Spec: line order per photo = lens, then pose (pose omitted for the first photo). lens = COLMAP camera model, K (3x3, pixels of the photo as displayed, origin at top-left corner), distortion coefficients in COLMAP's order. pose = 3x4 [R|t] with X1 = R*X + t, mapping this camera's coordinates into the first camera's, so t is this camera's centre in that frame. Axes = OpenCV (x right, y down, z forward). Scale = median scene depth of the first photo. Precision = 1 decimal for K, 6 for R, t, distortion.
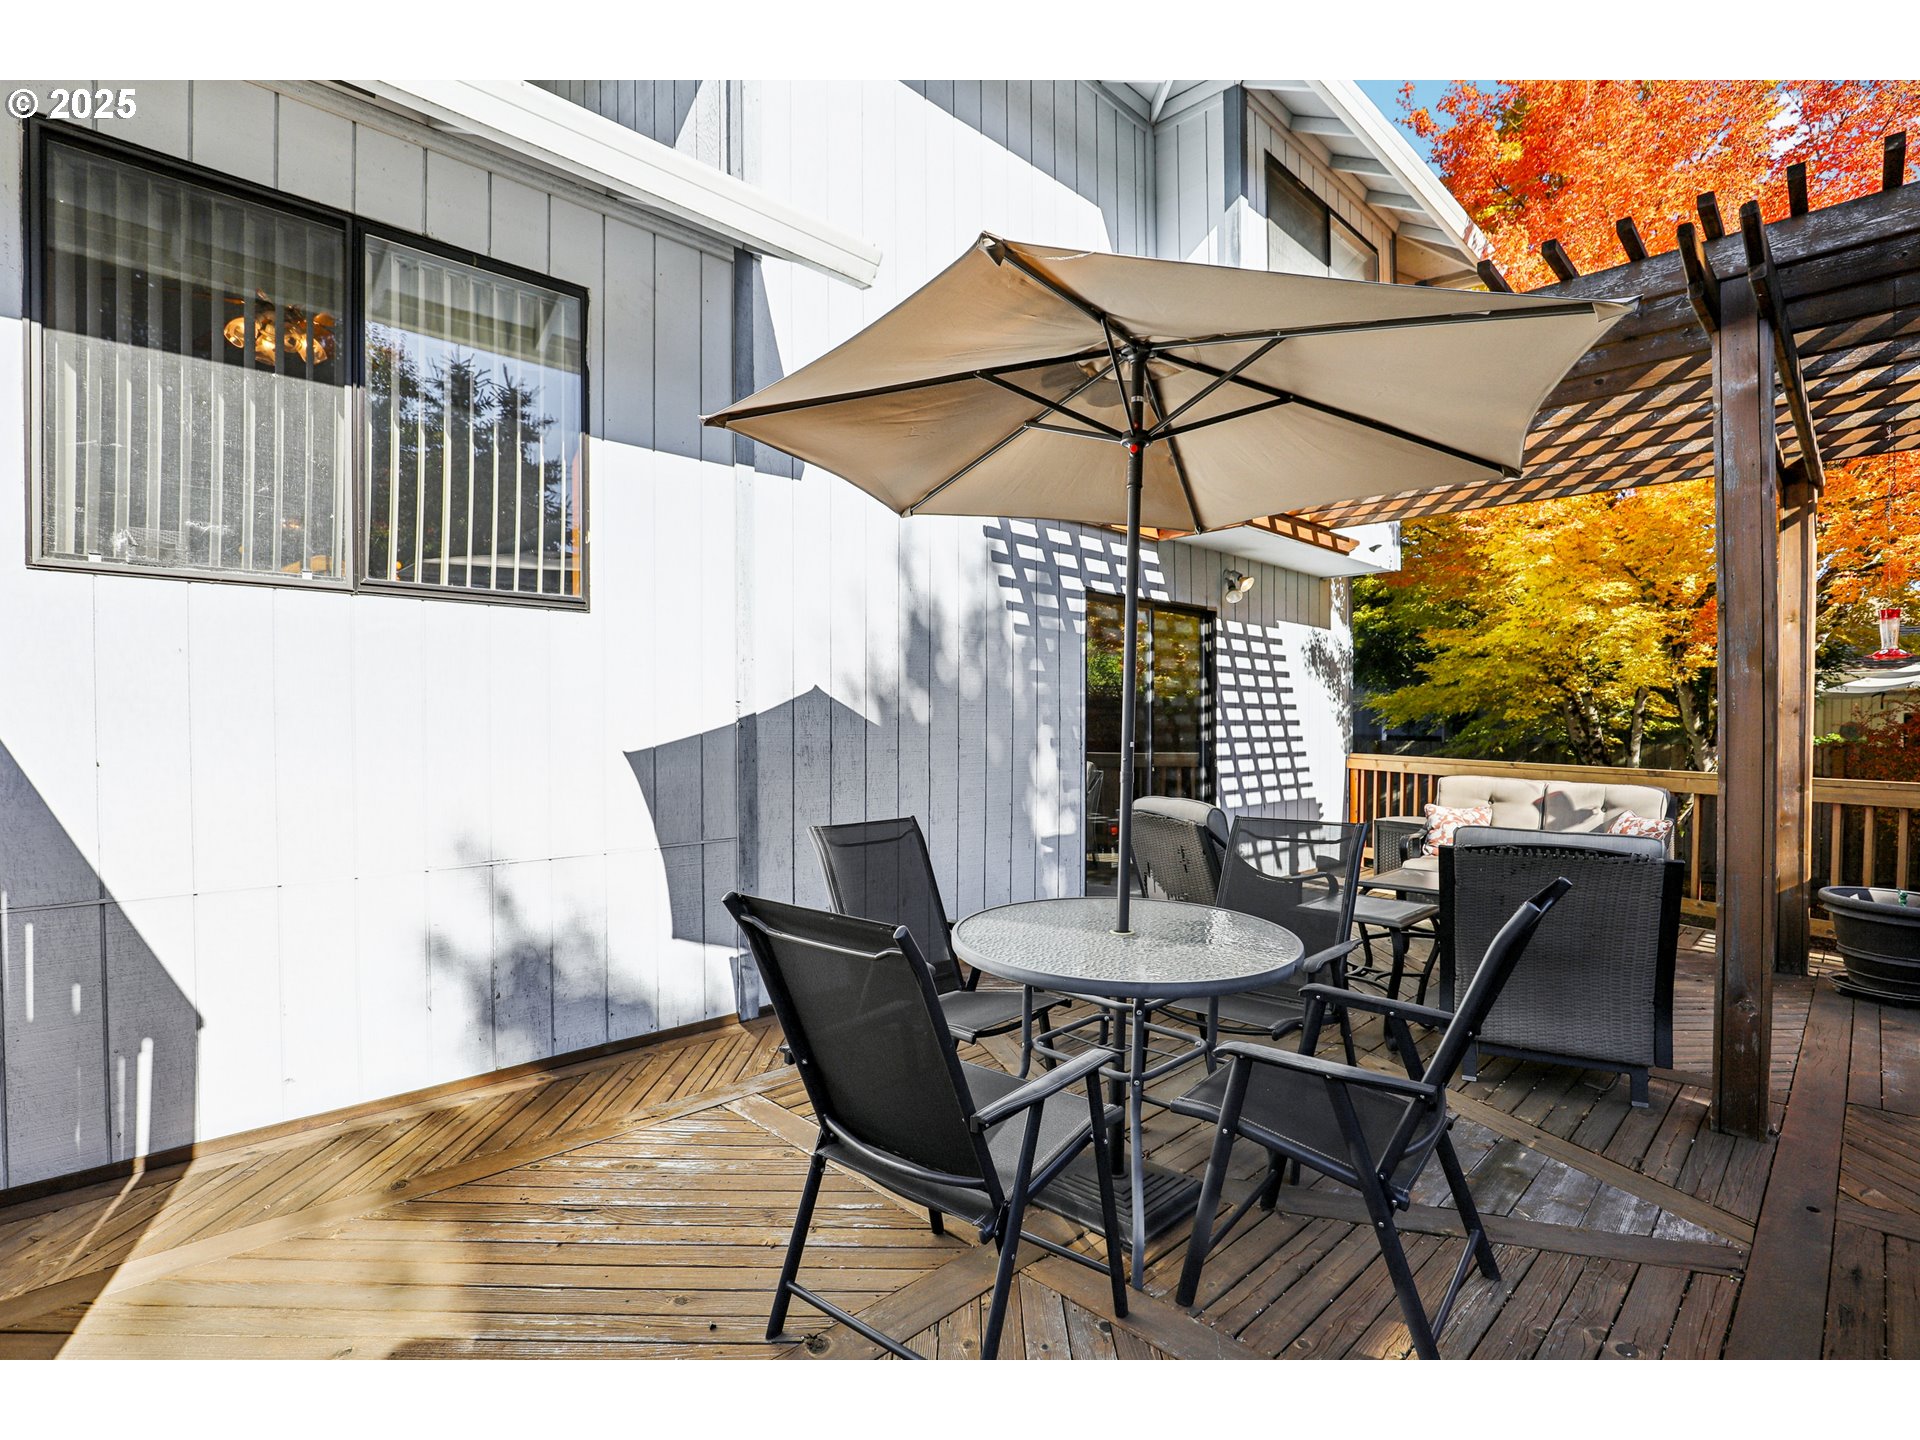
lens RADIAL K [[908.3, 0, 946.0], [0, 908.3, 725.9], [0, 0, 1]] dist [-0.011808, 0.000796]
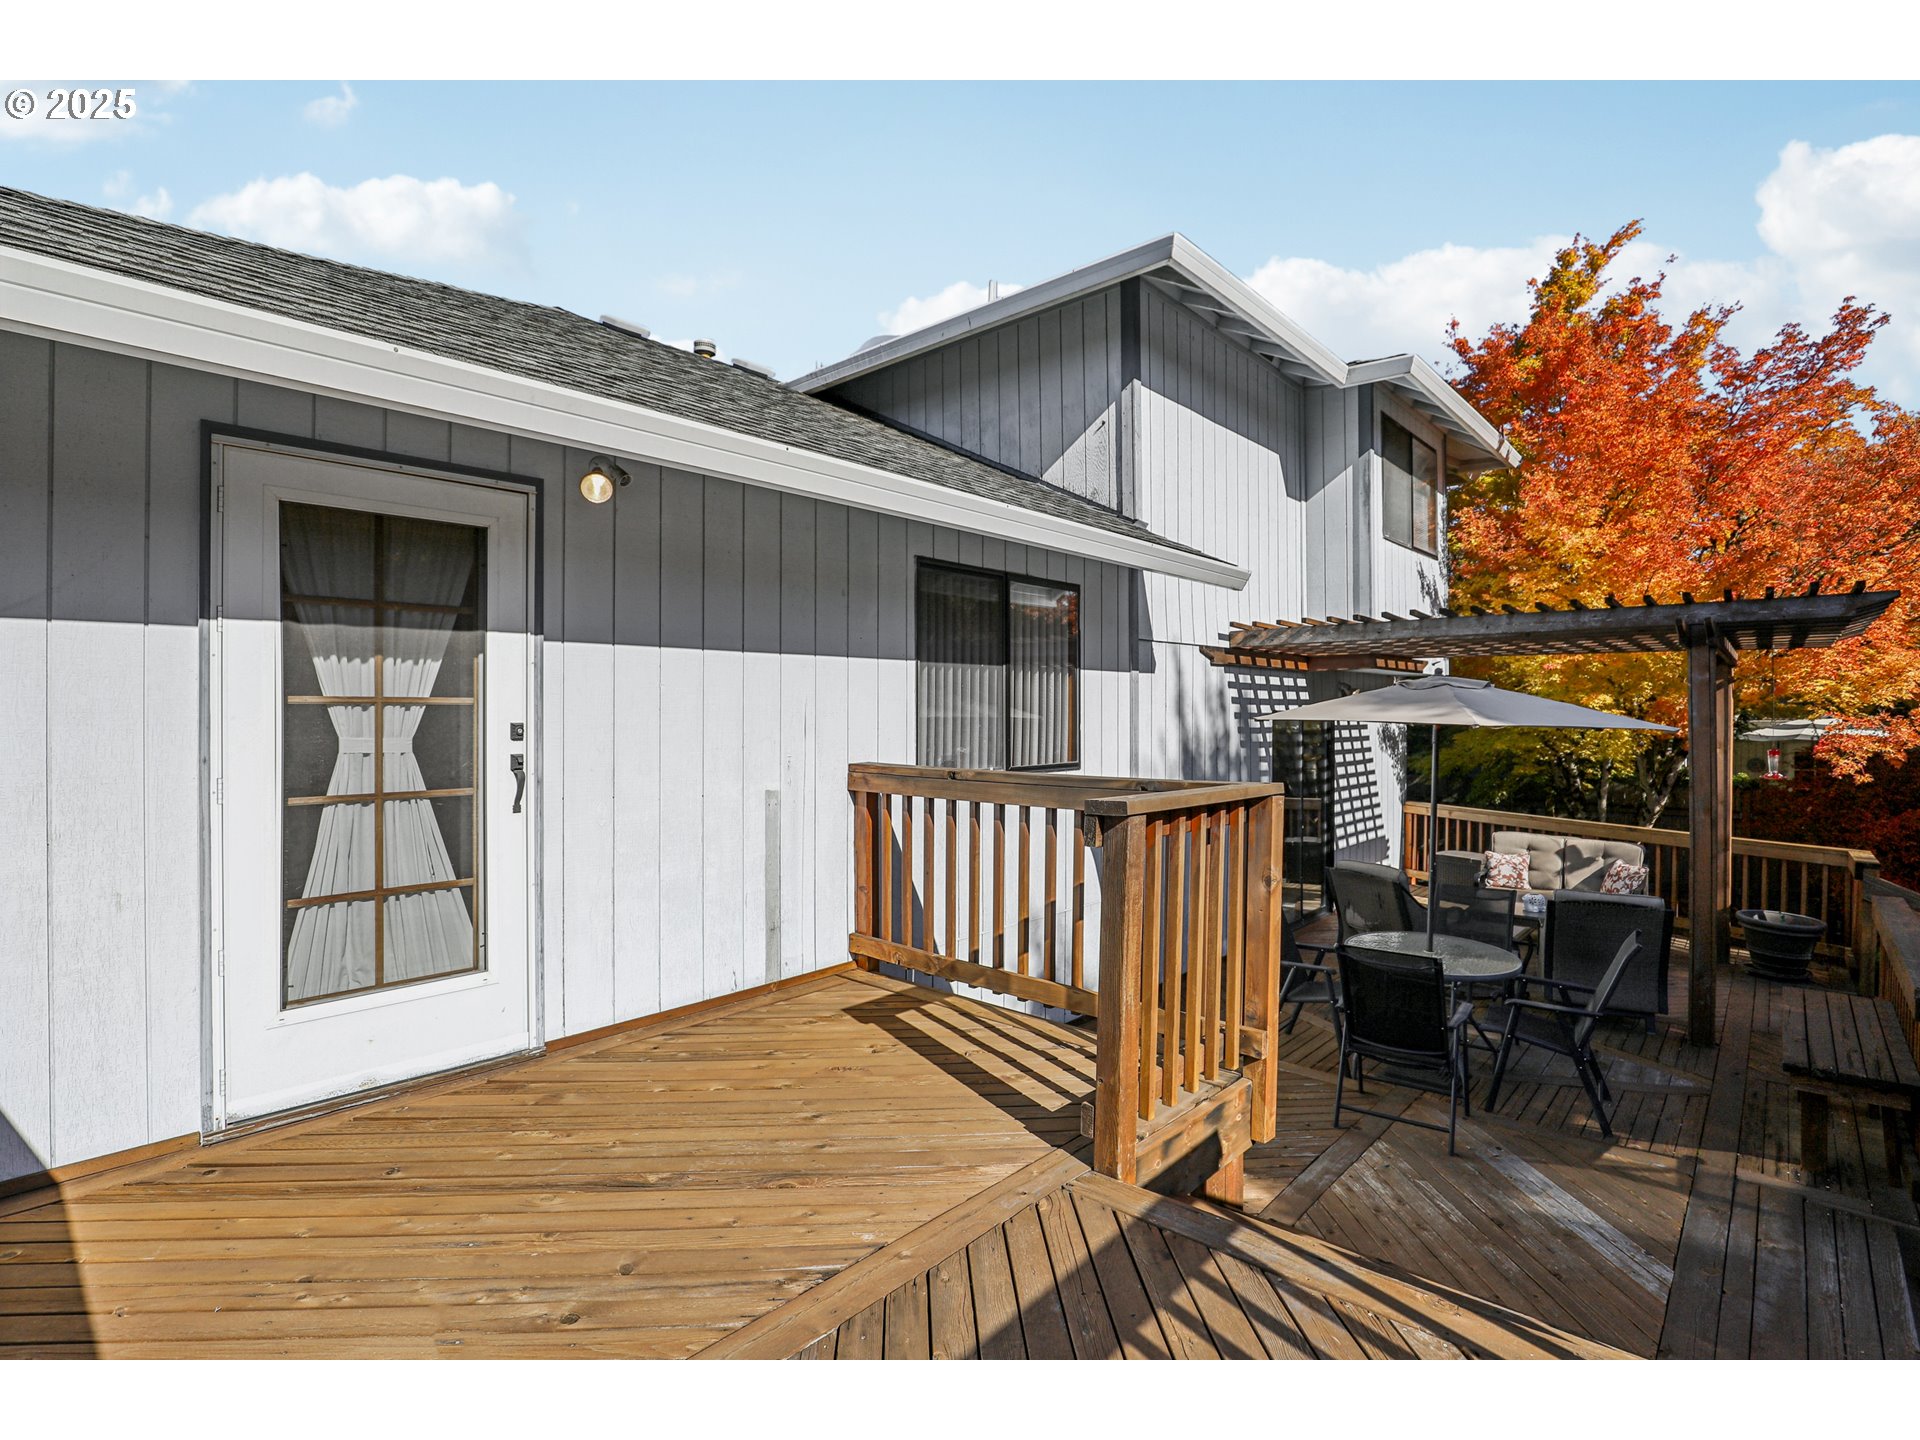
lens RADIAL K [[908.3, 0, 952.7], [0, 908.3, 706.1], [0, 0, 1]] dist [-0.011808, 0.000796]
pose [[0.998198, 0.004991, 0.059802, -0.455401], [-0.004345, 0.999931, -0.010928, -0.138304], [-0.059853, 0.010648, 0.998150, -0.457897]]
